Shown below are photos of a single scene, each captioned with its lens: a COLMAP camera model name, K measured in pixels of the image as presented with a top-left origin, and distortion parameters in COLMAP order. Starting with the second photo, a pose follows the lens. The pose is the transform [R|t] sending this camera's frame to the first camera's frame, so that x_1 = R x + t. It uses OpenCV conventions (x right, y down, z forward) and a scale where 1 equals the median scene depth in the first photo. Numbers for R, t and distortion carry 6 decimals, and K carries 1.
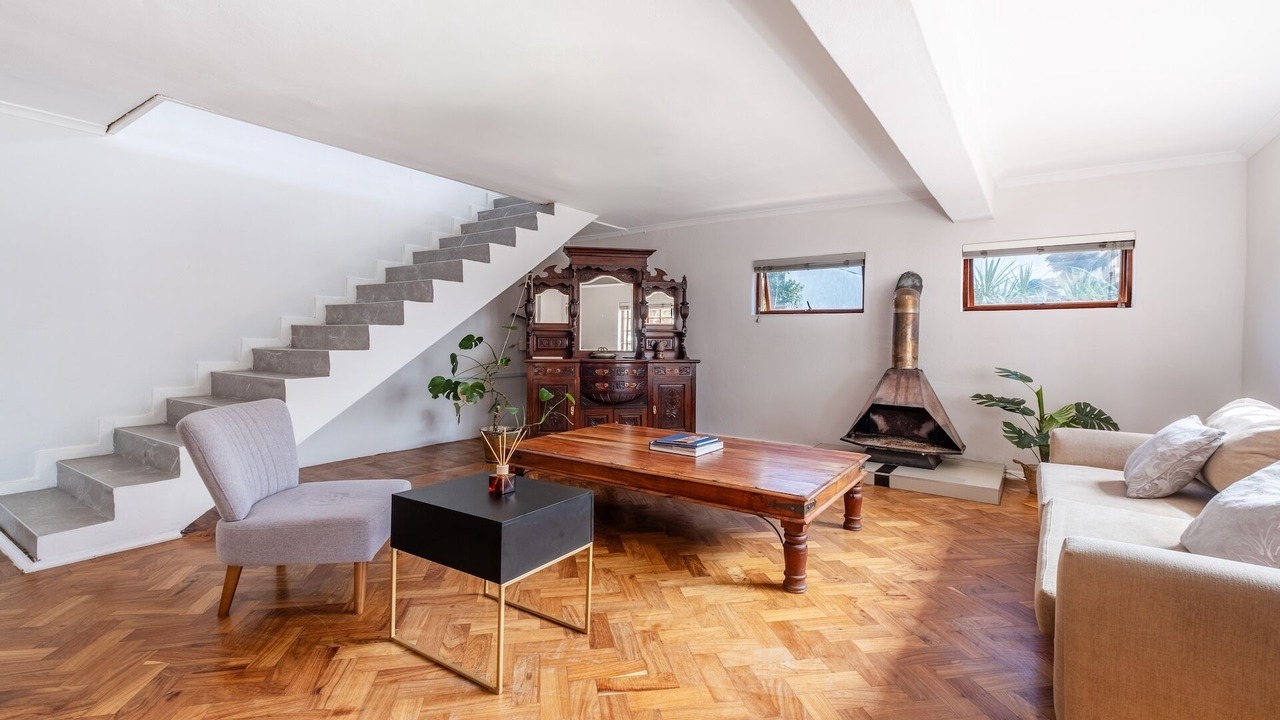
lens RADIAL K [[563.2, 0, 636.1], [0, 563.2, 355.7], [0, 0, 1]] dist [-0.000214, 0.000105]
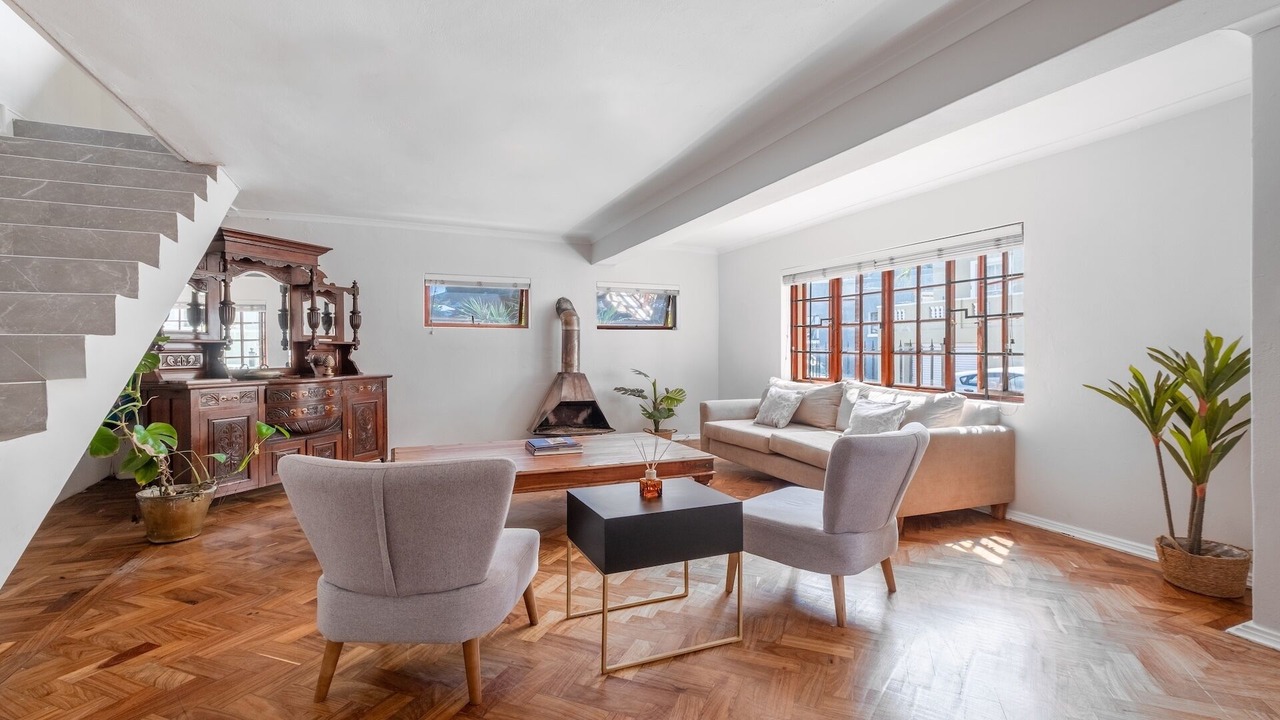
lens RADIAL K [[563.2, 0, 636.1], [0, 563.2, 355.7], [0, 0, 1]] dist [-0.000214, 0.000105]
pose [[0.519270, -0.019681, 0.854383, -0.491383], [0.031146, 0.999506, 0.004095, -0.014868], [-0.854042, 0.024484, 0.519627, 0.174584]]
